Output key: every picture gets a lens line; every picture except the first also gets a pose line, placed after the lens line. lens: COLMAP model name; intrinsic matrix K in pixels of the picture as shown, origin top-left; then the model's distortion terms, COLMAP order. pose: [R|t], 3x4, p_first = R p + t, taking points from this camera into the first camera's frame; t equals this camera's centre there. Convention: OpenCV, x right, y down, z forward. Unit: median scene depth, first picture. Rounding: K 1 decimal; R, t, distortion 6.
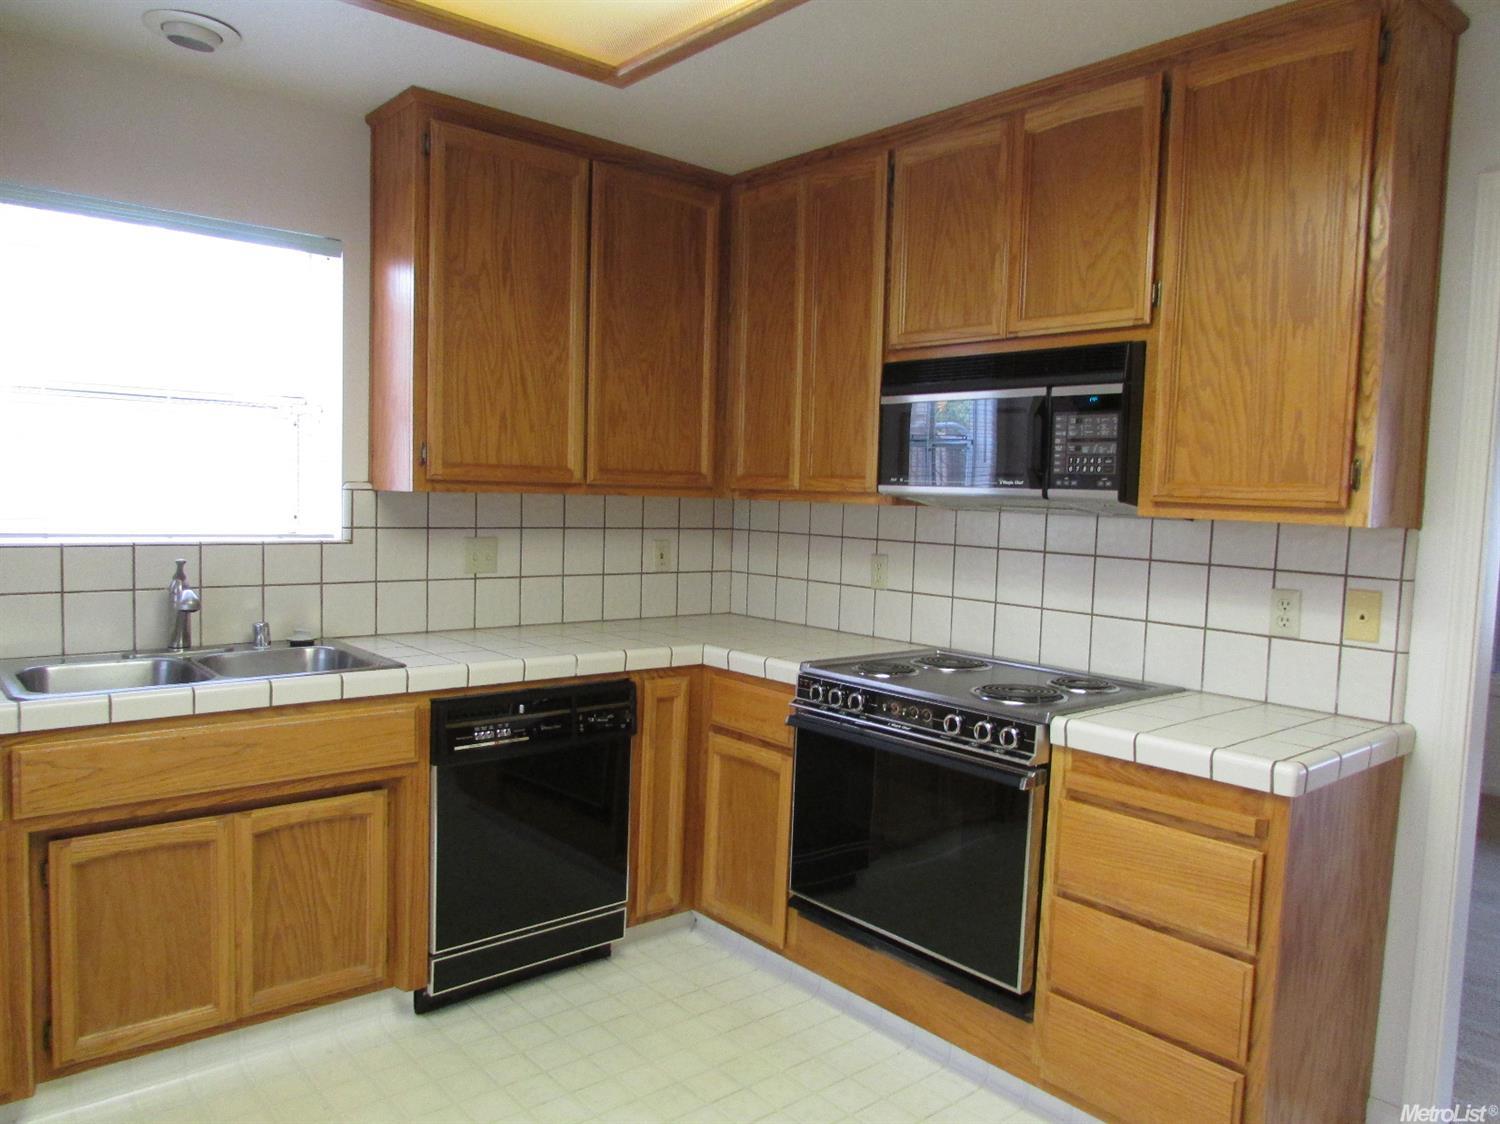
lens RADIAL K [[1076.0, 0, 750.9], [0, 1076.0, 561.7], [0, 0, 1]] dist [-0.020404, -0.000342]
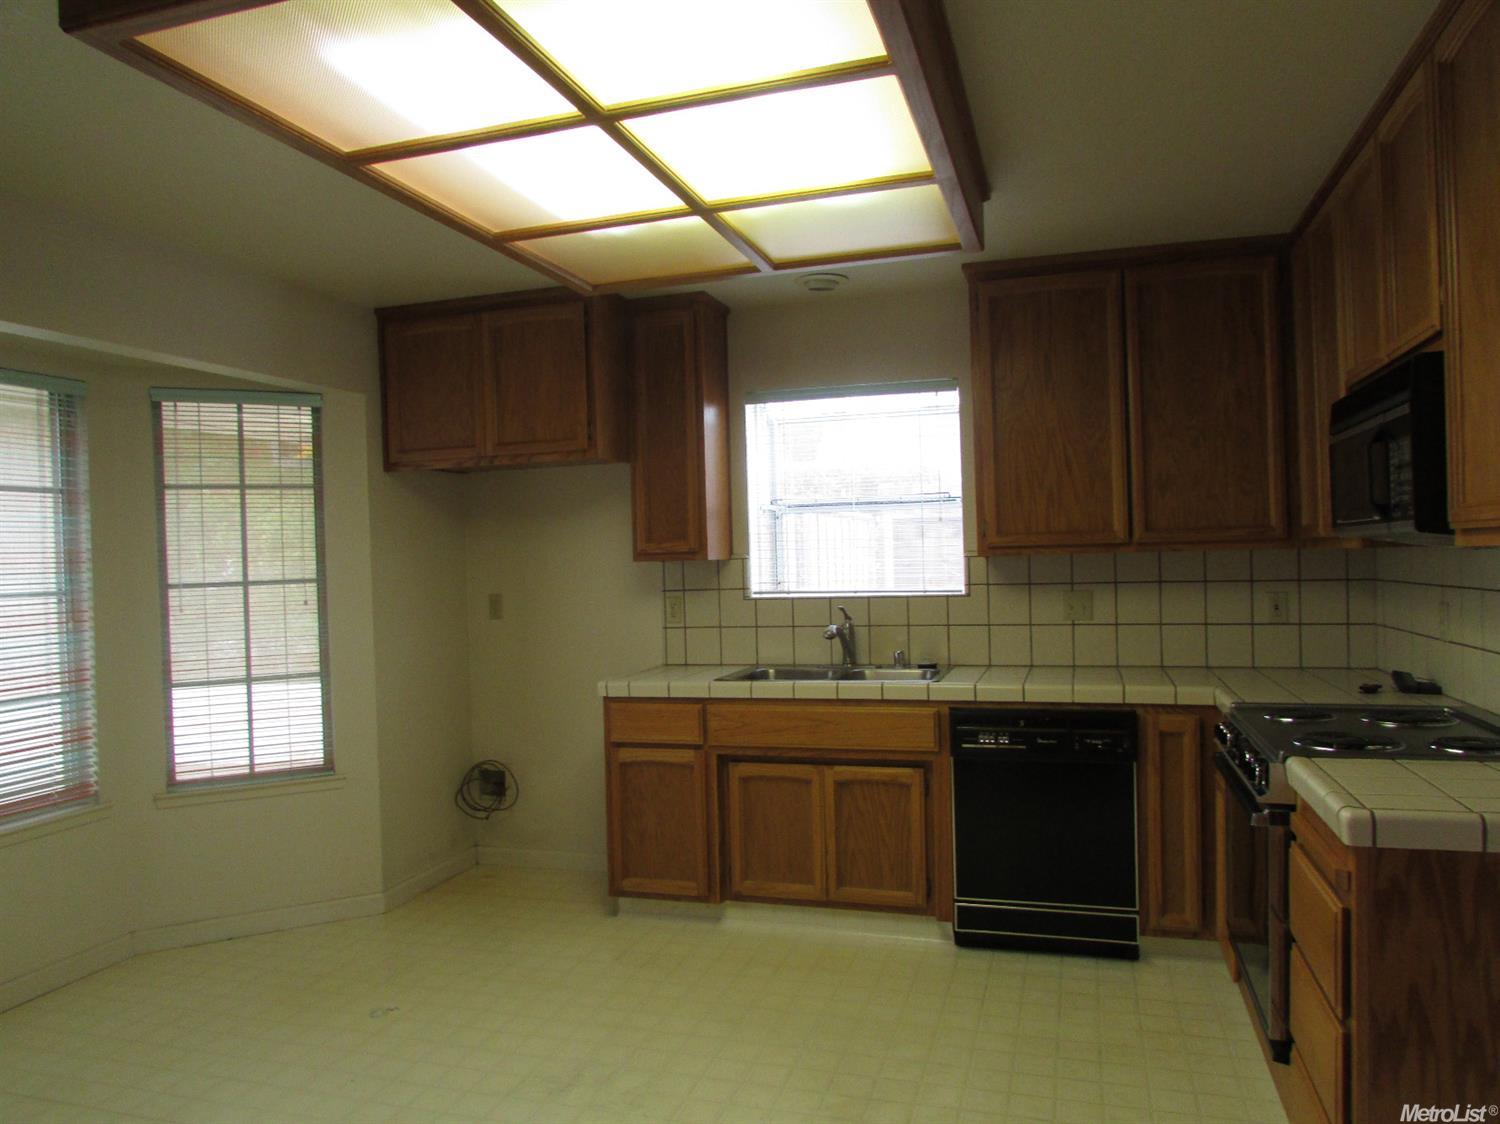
lens RADIAL K [[1076.0, 0, 757.1], [0, 1076.0, 567.5], [0, 0, 1]] dist [-0.020404, -0.000342]
pose [[0.537881, -0.036576, -0.842227, 0.659761], [-0.015788, 0.998446, -0.053444, 0.024619], [0.842873, 0.042044, 0.536468, 0.045653]]
